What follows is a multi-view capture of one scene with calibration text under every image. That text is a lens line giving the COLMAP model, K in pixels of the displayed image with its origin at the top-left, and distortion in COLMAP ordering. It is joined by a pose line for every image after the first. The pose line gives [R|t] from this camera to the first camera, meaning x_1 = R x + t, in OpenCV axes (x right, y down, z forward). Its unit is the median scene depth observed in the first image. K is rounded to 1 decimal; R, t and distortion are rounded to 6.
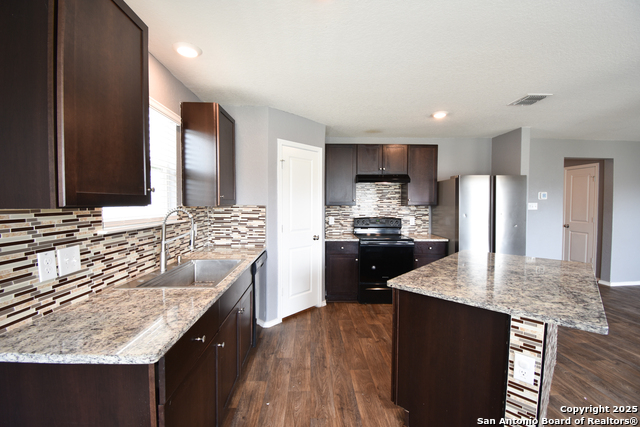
lens RADIAL K [[282.2, 0, 323.2], [0, 282.2, 211.3], [0, 0, 1]] dist [0.008985, -0.015873]
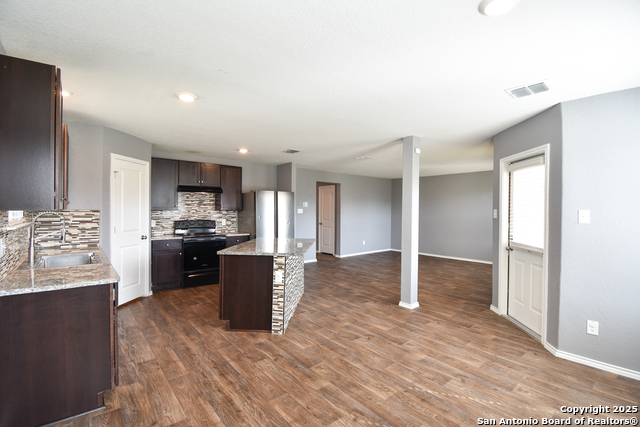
lens RADIAL K [[282.2, 0, 323.2], [0, 282.2, 211.3], [0, 0, 1]] dist [0.008985, -0.015873]
pose [[0.785331, -0.001208, 0.619074, -0.164540], [0.013308, 0.999800, -0.014931, 0.011837], [-0.618932, 0.019965, 0.785190, -0.389610]]
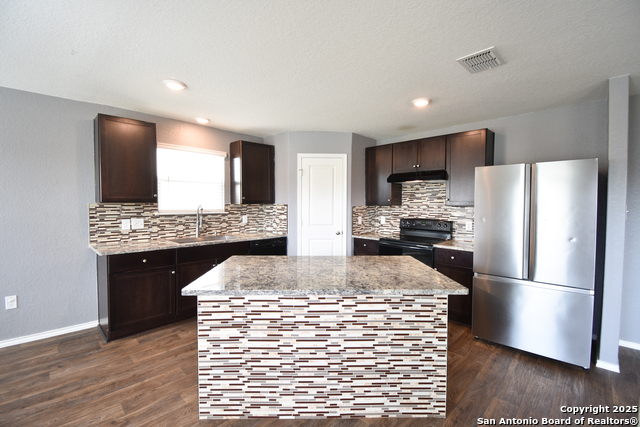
lens RADIAL K [[282.2, 0, 323.2], [0, 282.2, 211.3], [0, 0, 1]] dist [0.008985, -0.015873]
pose [[0.692617, 0.023605, -0.720920, 0.734592], [-0.026413, 0.999624, 0.007355, -0.000817], [0.720822, 0.013947, 0.692980, 0.151704]]
